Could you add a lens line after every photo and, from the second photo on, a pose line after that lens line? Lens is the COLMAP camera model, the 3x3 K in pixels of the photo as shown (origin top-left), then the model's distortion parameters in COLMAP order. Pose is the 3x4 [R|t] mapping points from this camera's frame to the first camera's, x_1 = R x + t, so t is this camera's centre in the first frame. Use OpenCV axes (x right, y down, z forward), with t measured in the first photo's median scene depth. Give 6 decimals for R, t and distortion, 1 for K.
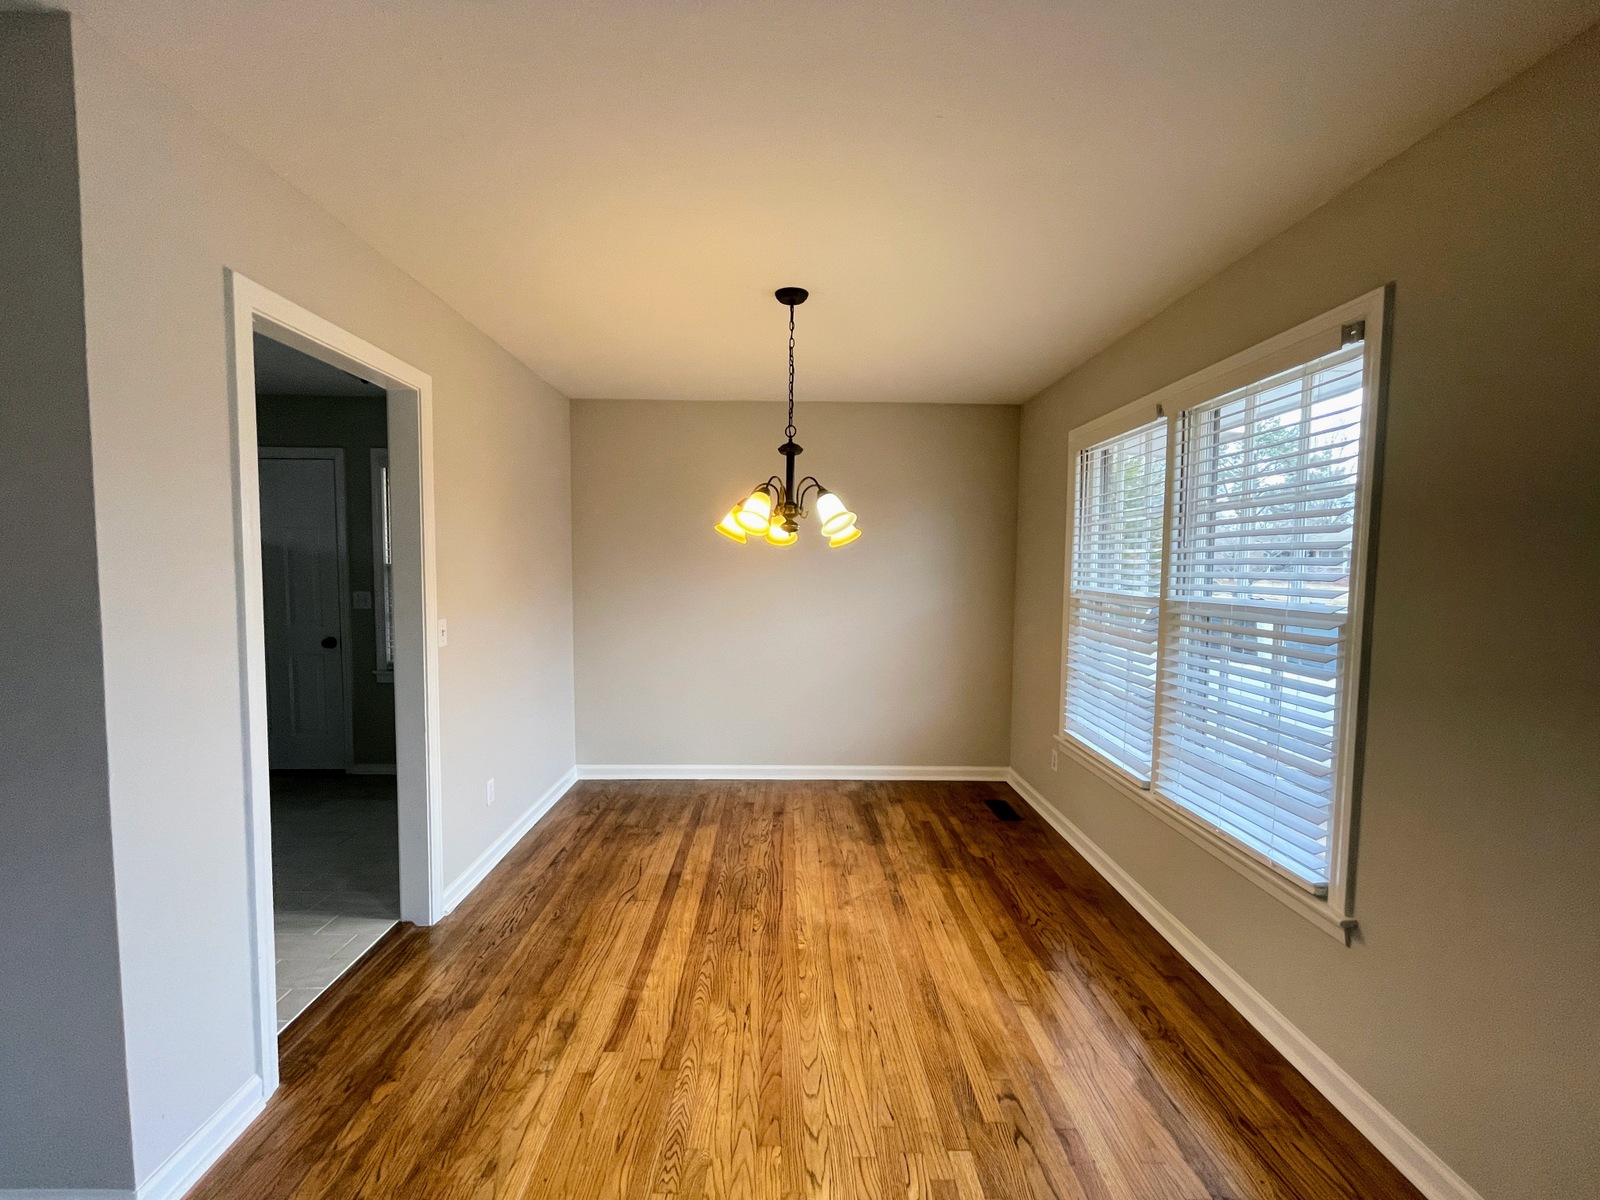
lens RADIAL K [[652.4, 0, 793.3], [0, 652.4, 601.2], [0, 0, 1]] dist [0.002414, -0.000048]
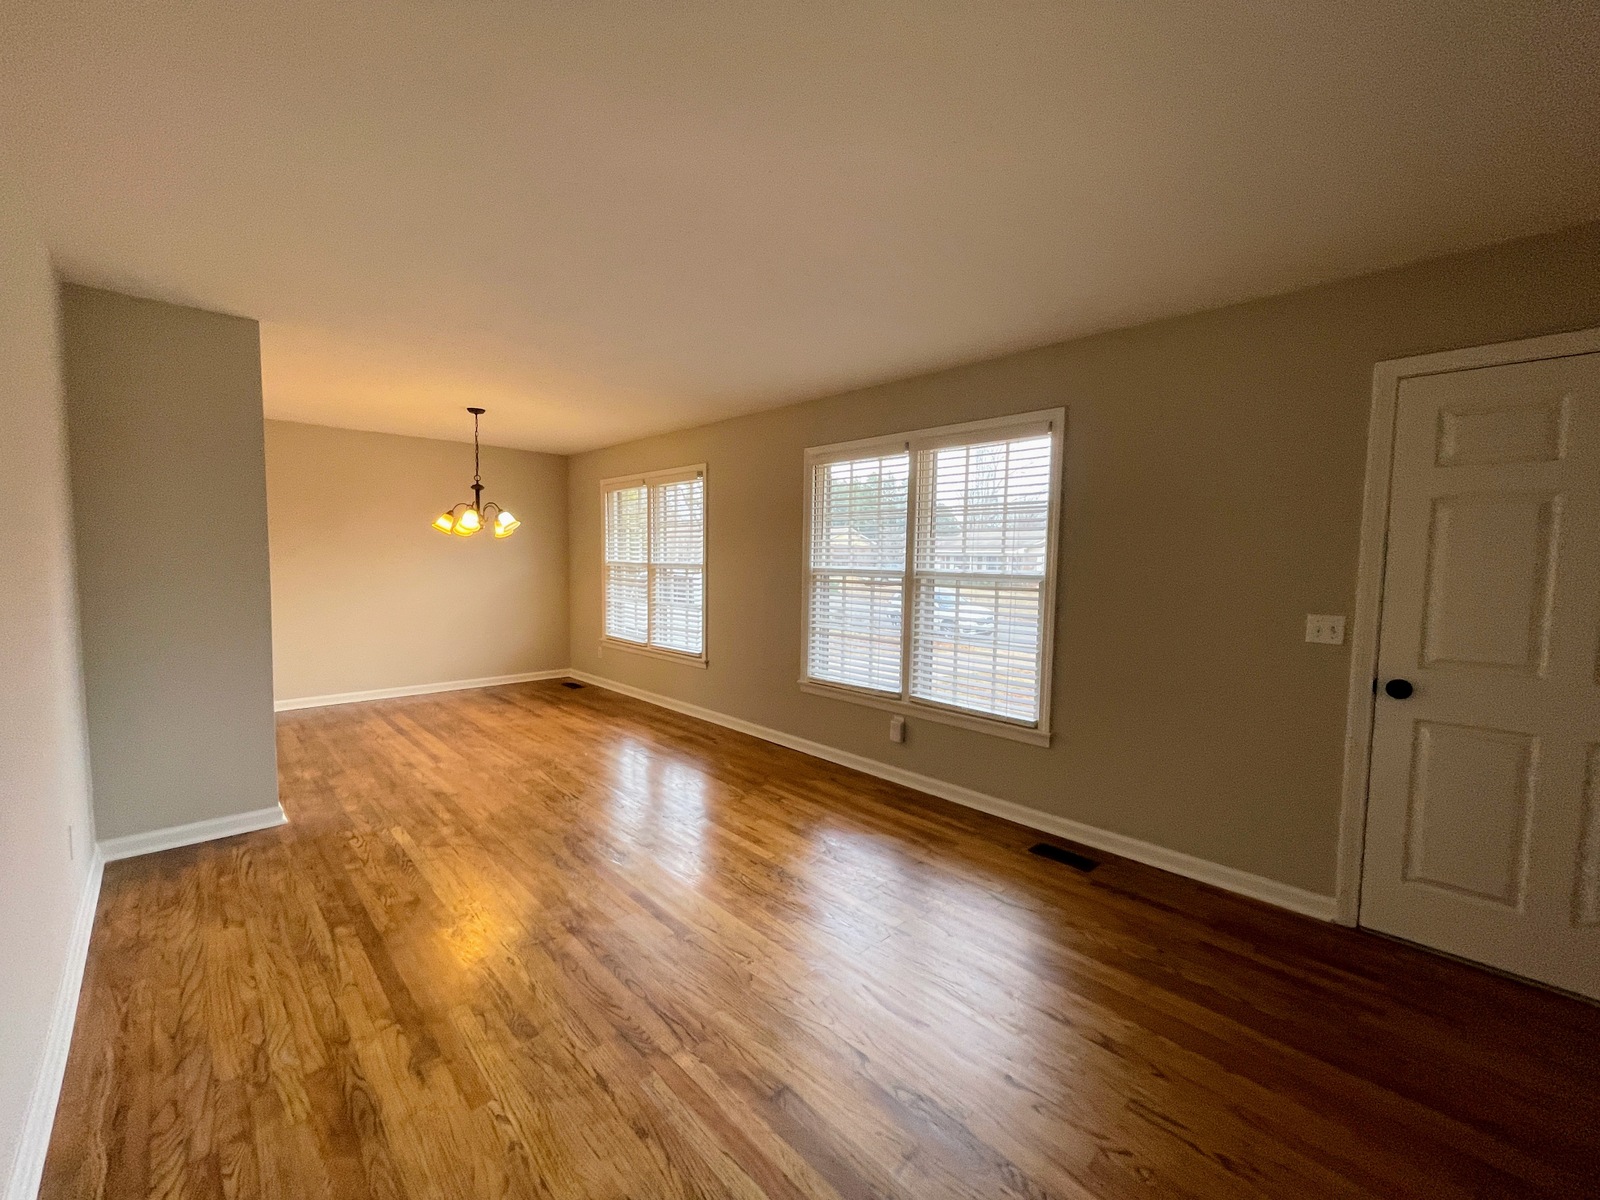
lens RADIAL K [[652.4, 0, 793.3], [0, 652.4, 601.2], [0, 0, 1]] dist [0.002414, -0.000048]
pose [[0.732223, -0.044102, 0.679636, -0.686671], [0.035342, 0.999017, 0.026750, 0.094196], [-0.680148, 0.004432, 0.733062, -1.126188]]
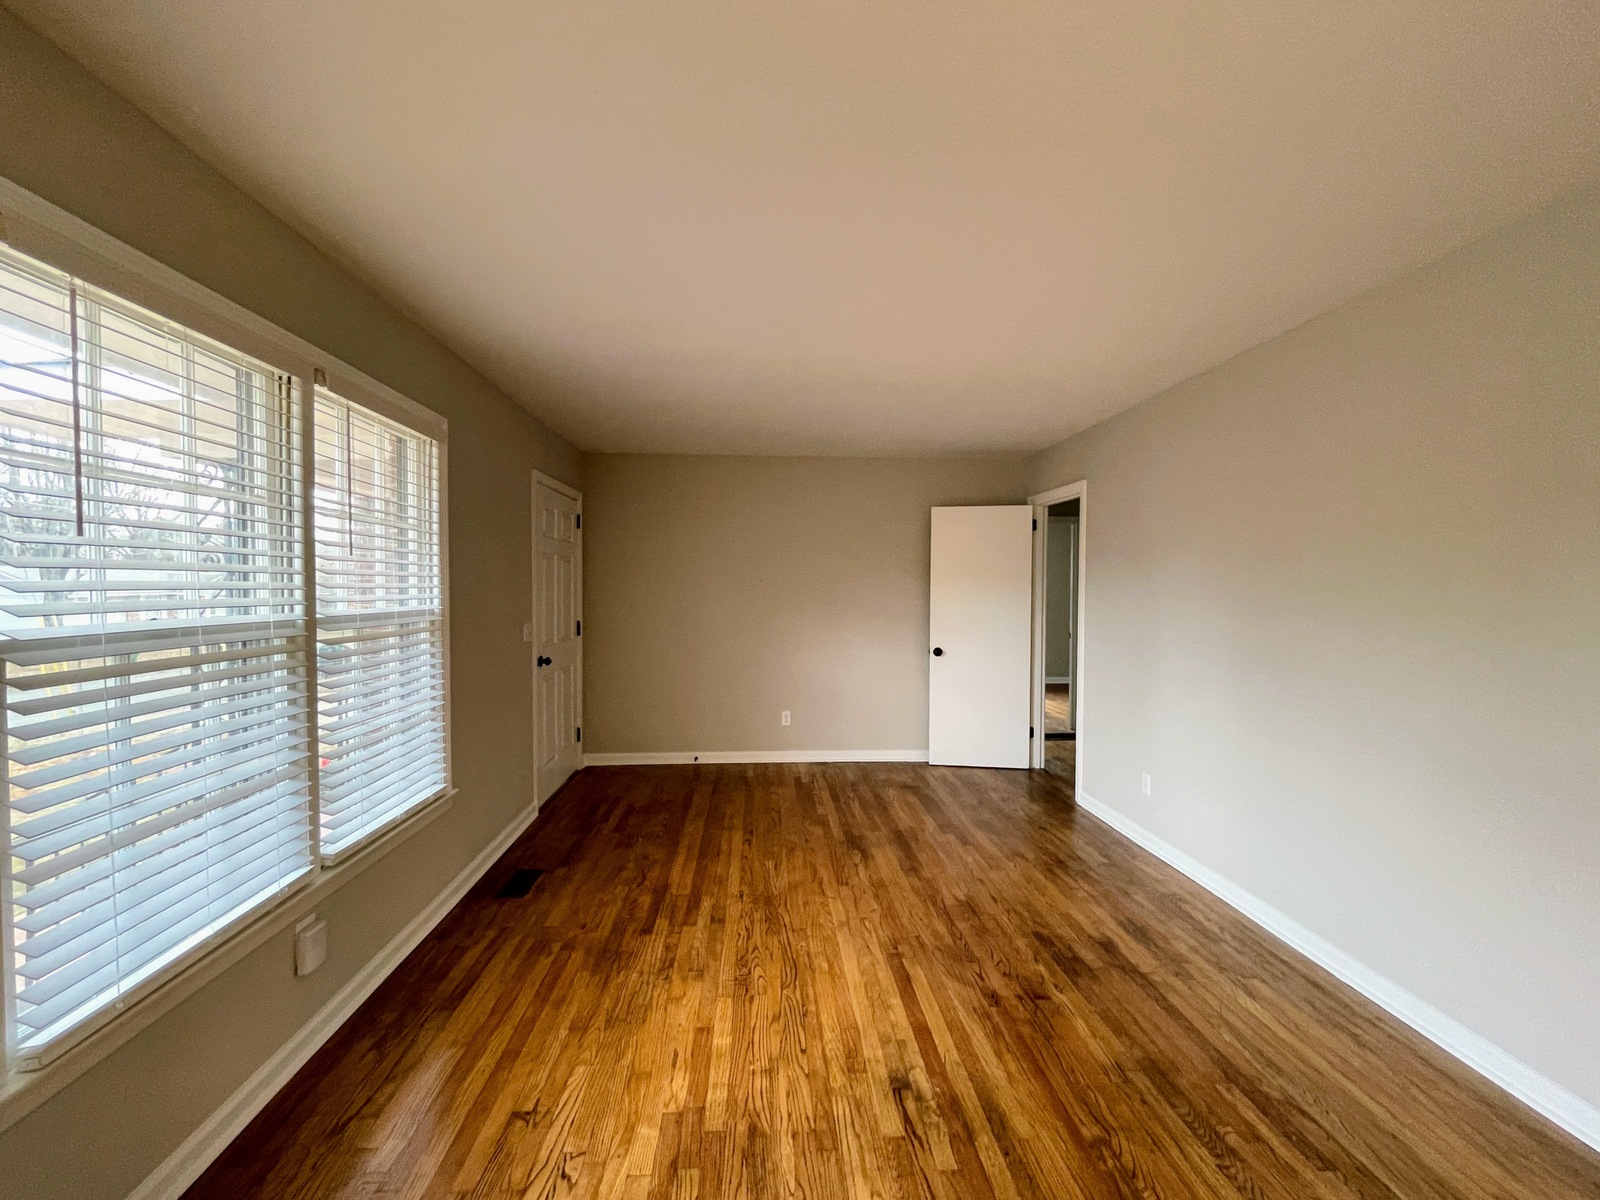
lens RADIAL K [[652.4, 0, 793.3], [0, 652.4, 601.2], [0, 0, 1]] dist [0.002414, -0.000048]
pose [[-0.998643, -0.013097, -0.050397, 0.058168], [-0.017230, 0.996443, 0.082484, -0.024537], [0.049137, 0.083240, -0.995317, 0.681770]]
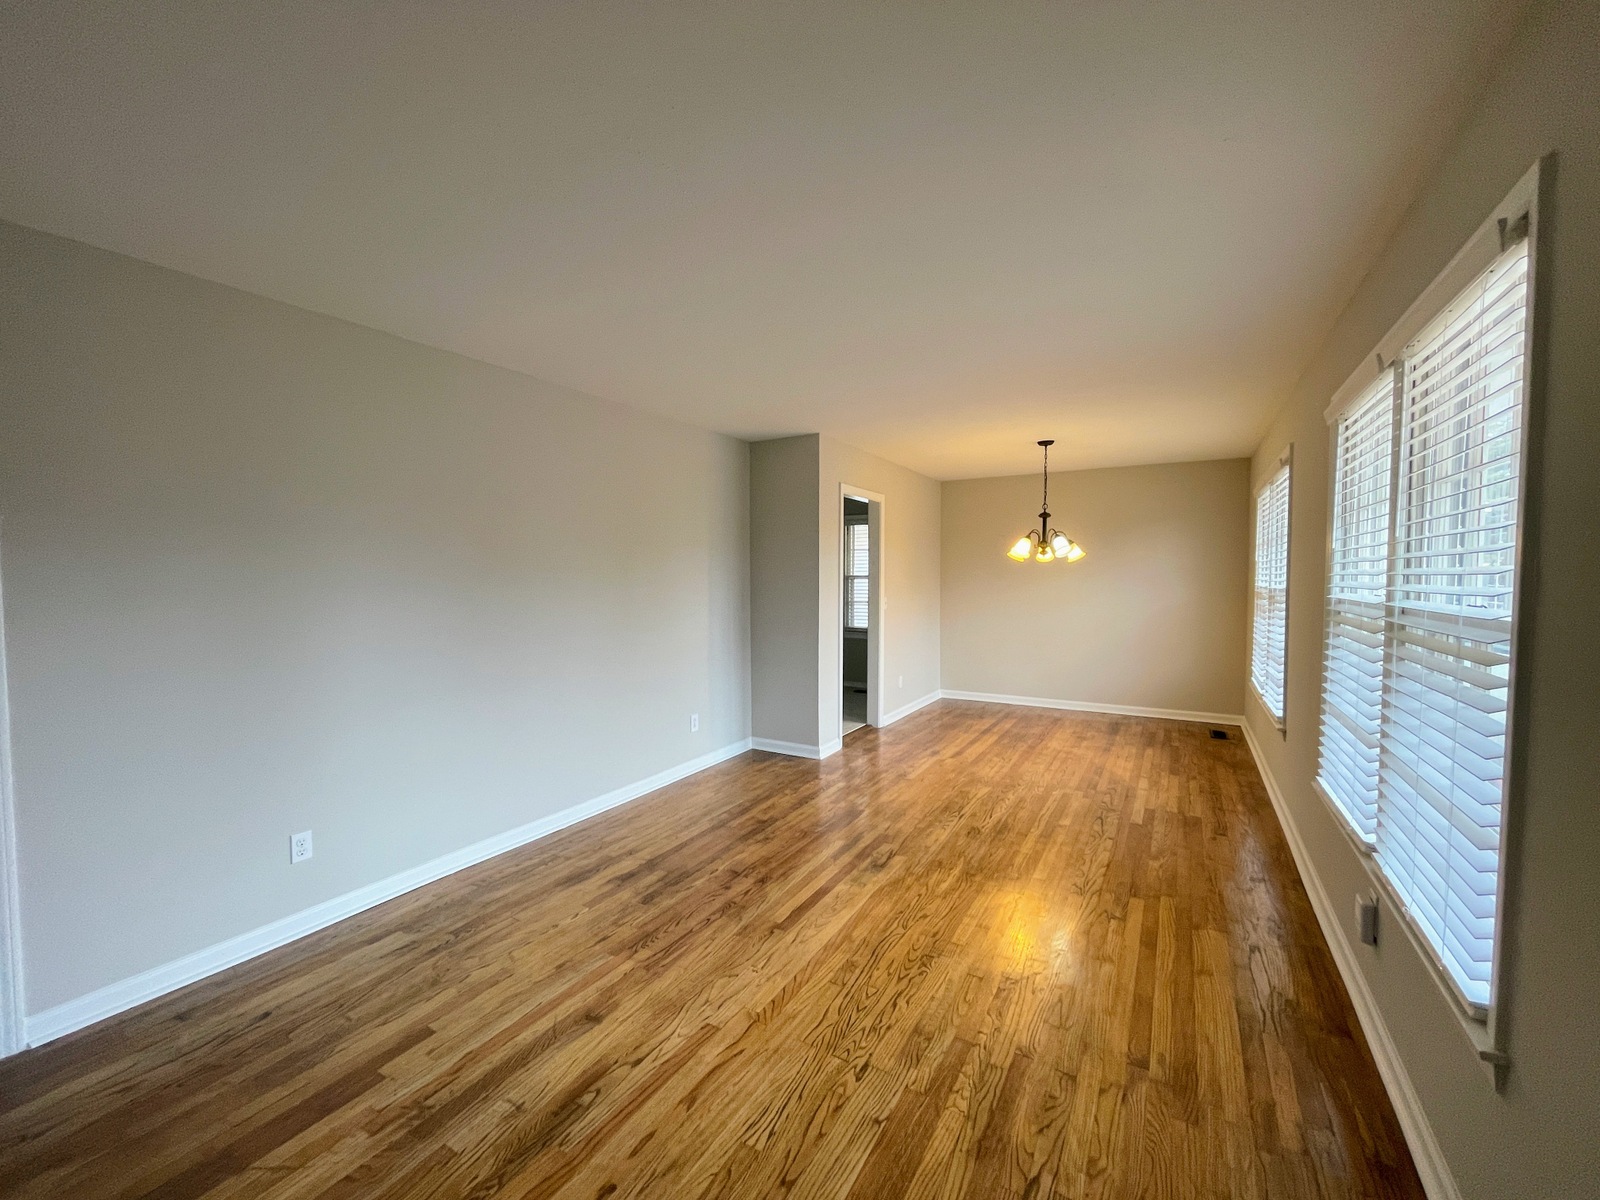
lens RADIAL K [[652.4, 0, 793.3], [0, 652.4, 601.2], [0, 0, 1]] dist [0.002414, -0.000048]
pose [[0.854090, 0.009446, -0.520039, 0.408751], [-0.022286, 0.999582, -0.018444, 0.098251], [0.519647, 0.027342, 0.853944, -1.212122]]
